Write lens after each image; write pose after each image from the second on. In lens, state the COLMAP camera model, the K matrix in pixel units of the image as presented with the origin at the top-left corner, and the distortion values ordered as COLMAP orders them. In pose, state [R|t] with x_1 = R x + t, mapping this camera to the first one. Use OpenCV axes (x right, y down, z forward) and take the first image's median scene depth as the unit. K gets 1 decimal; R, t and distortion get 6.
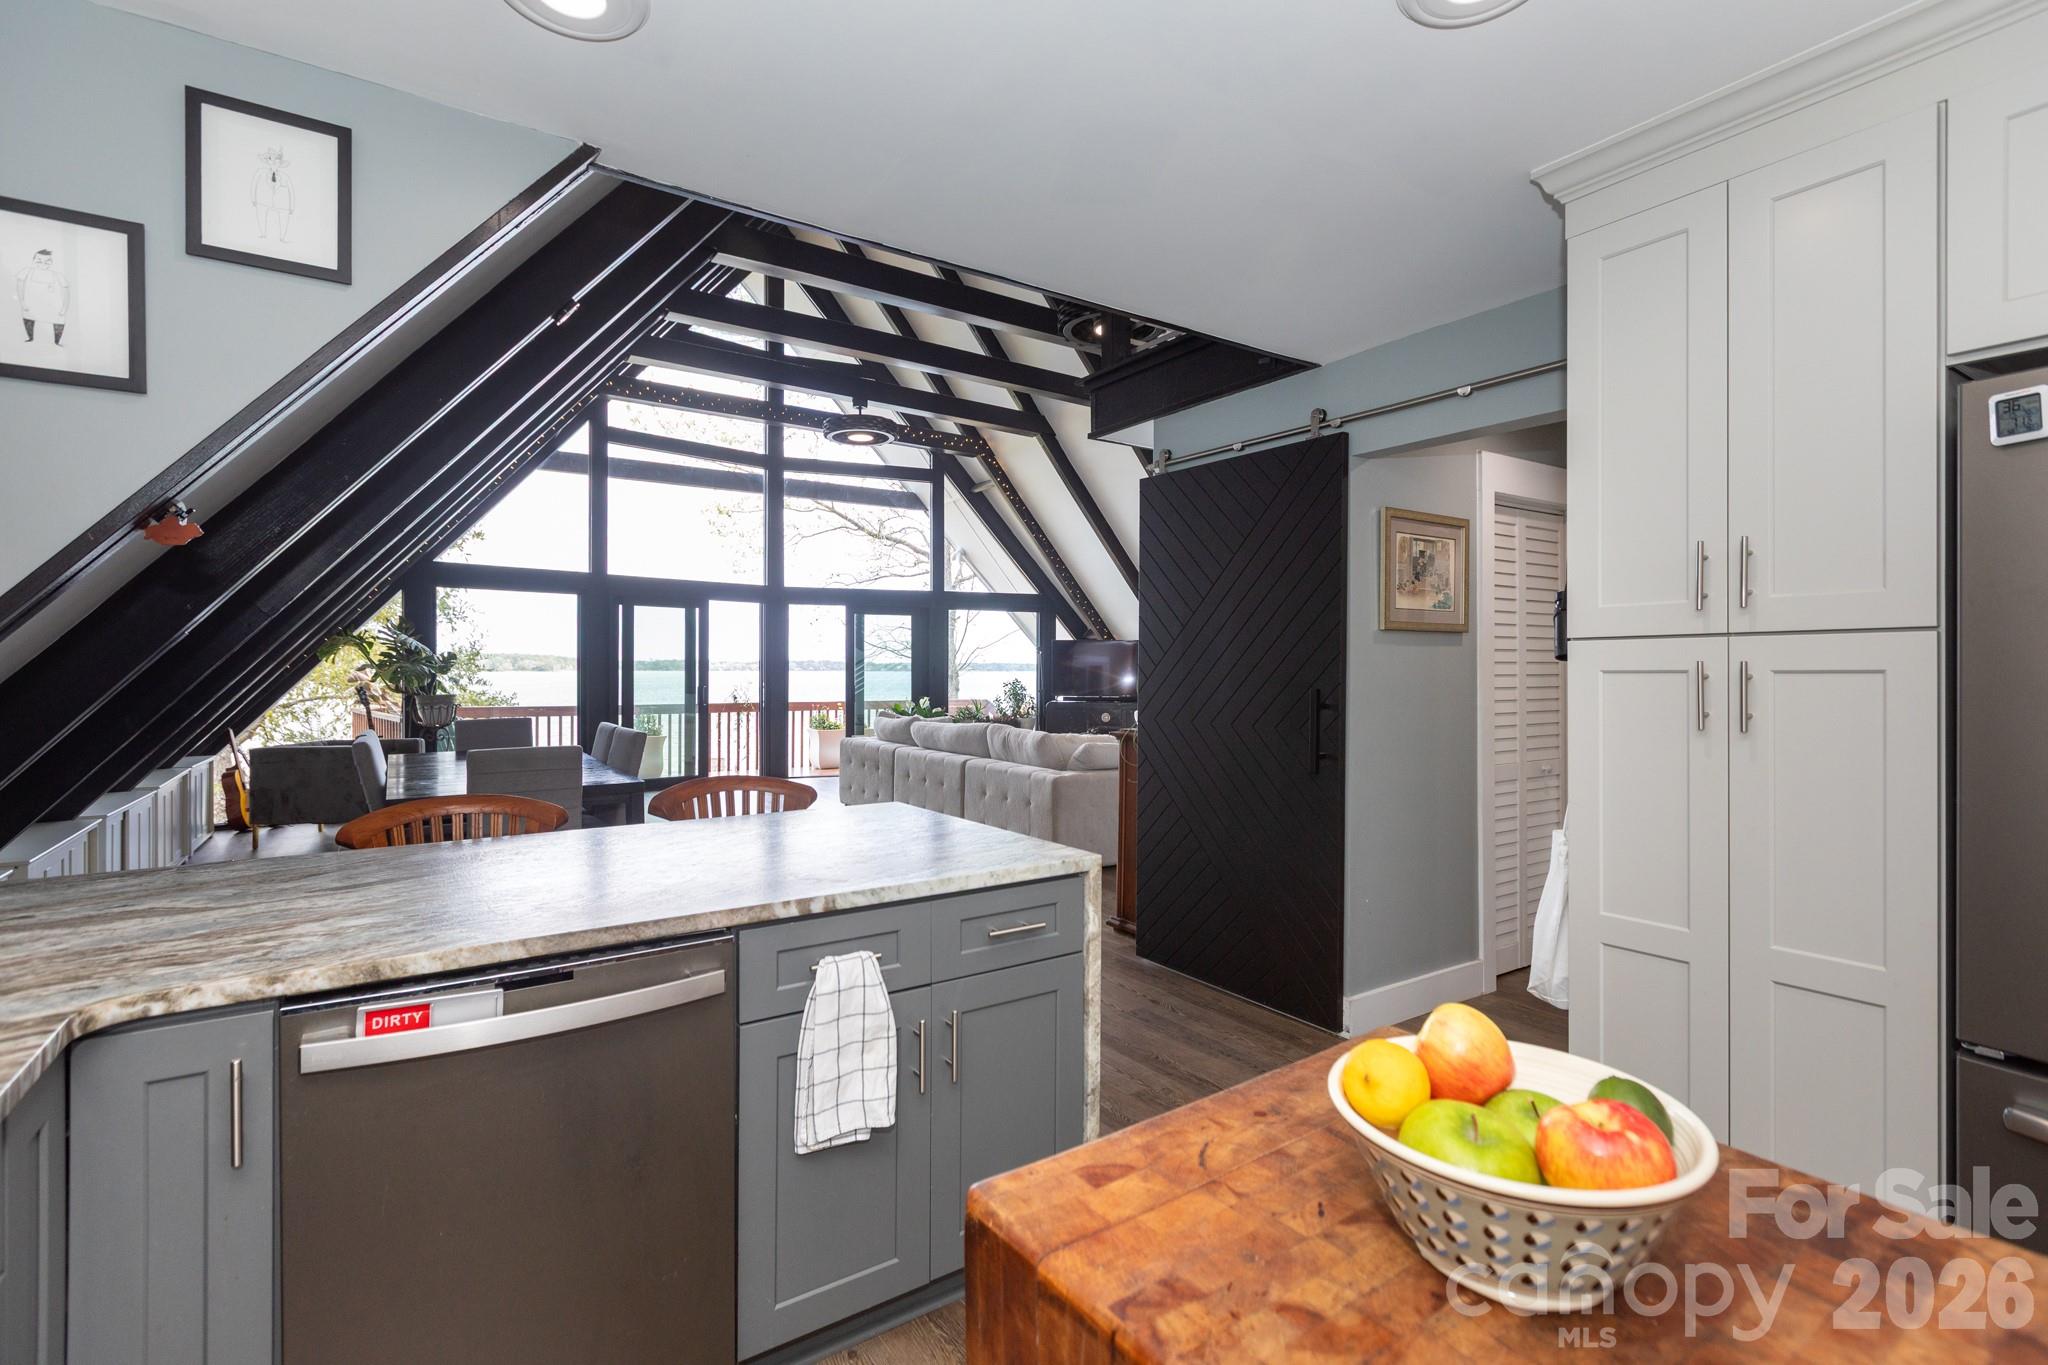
lens RADIAL K [[947.4, 0, 1023.7], [0, 947.4, 672.8], [0, 0, 1]] dist [0.001032, -0.000457]
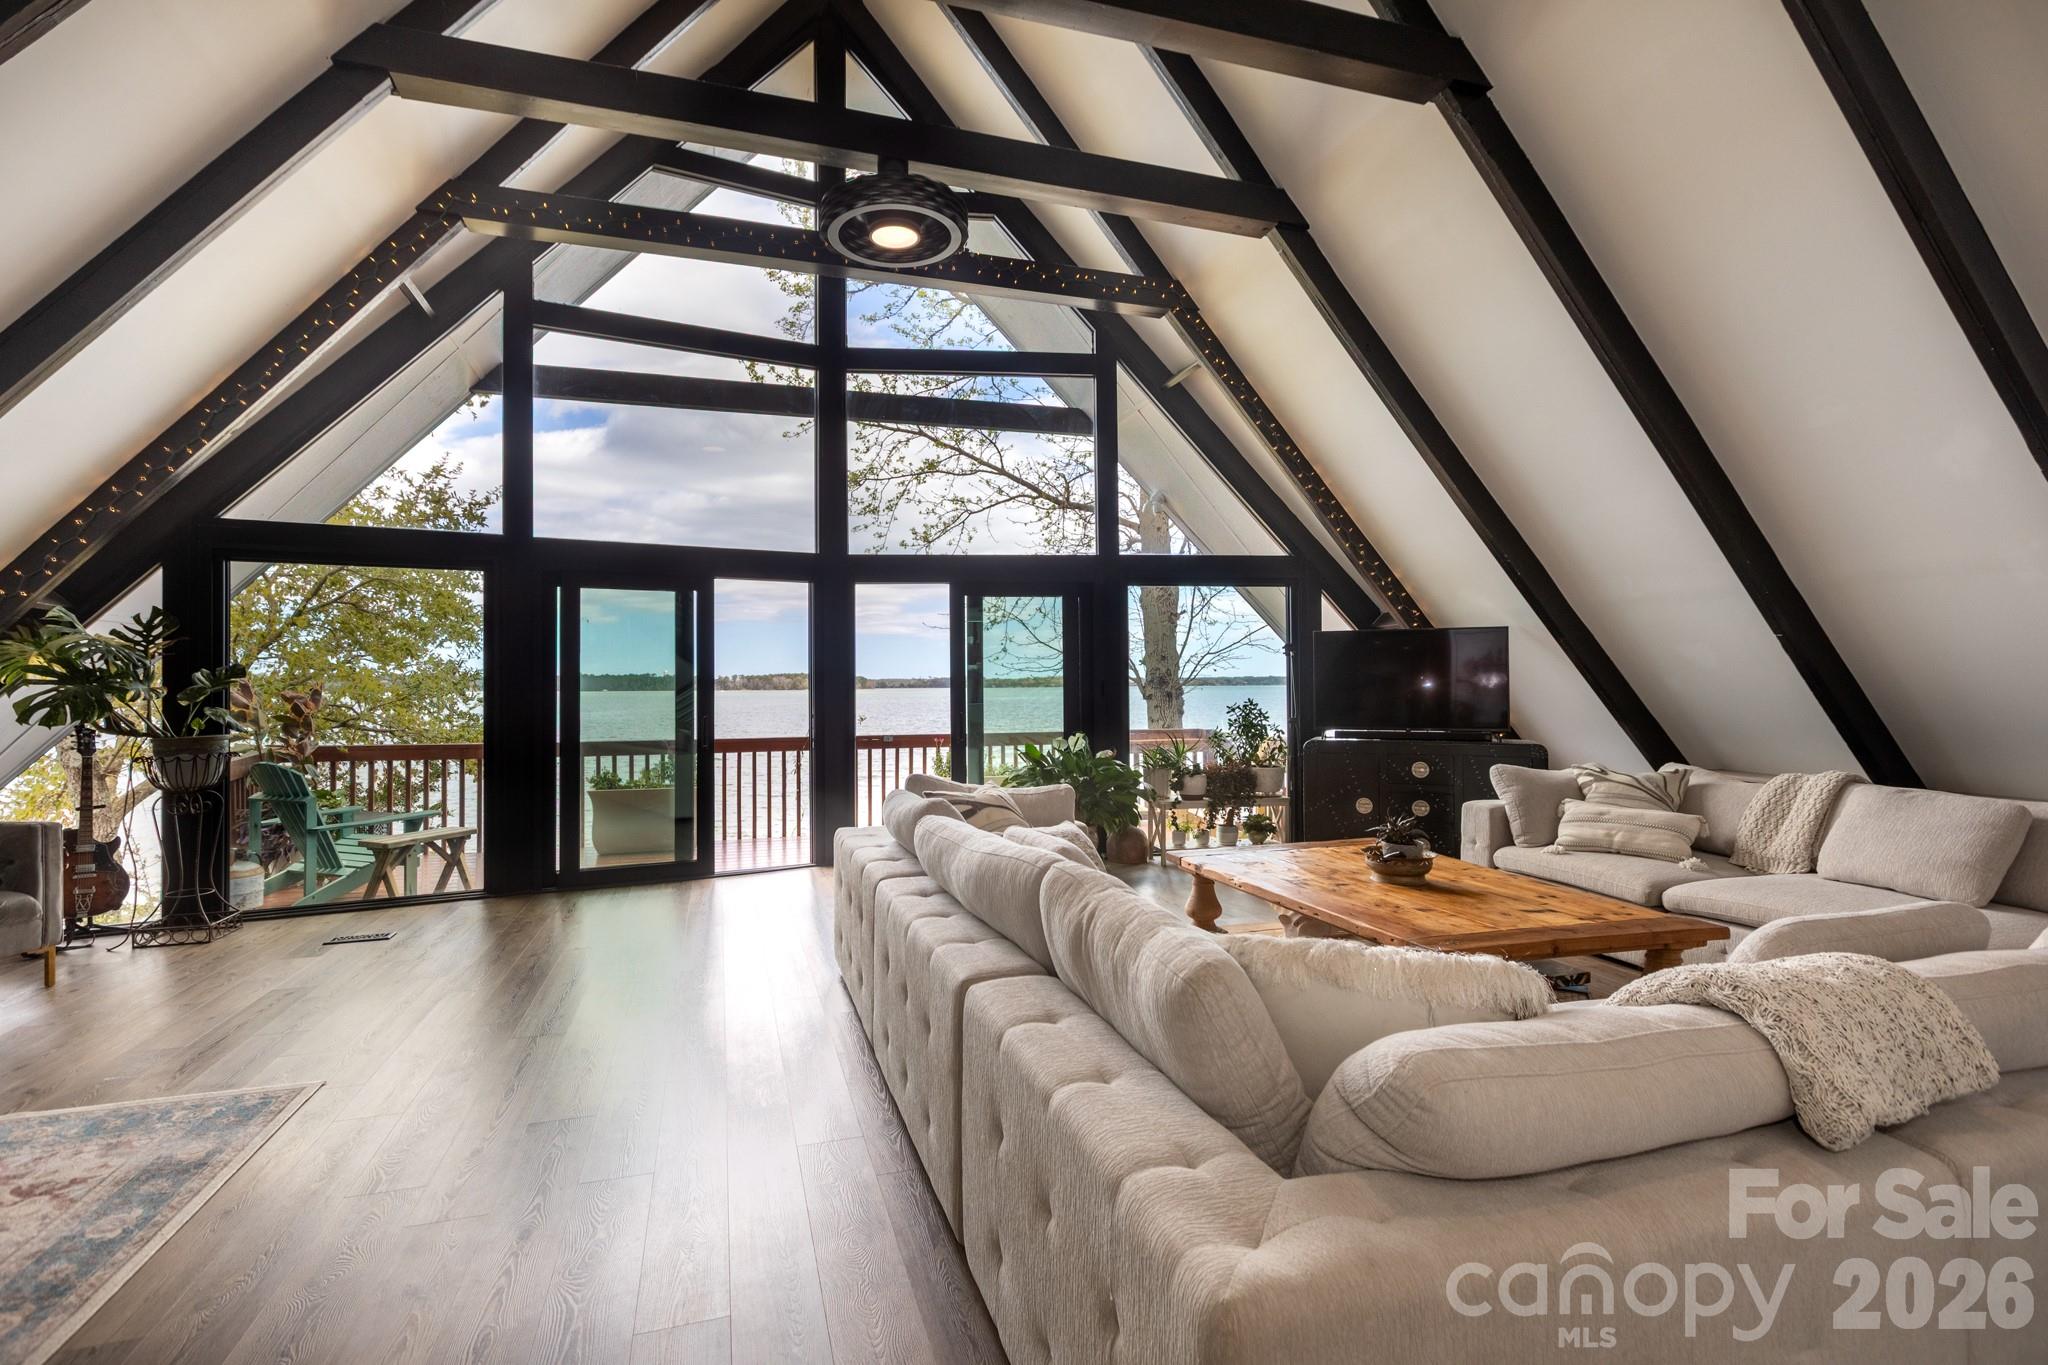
lens RADIAL K [[947.4, 0, 991.7], [0, 947.4, 717.3], [0, 0, 1]] dist [0.001032, -0.000457]
pose [[0.936693, -0.006388, -0.350094, 0.051527], [0.010958, 0.999879, 0.011075, 0.009716], [0.349981, -0.014210, 0.936649, 0.413230]]
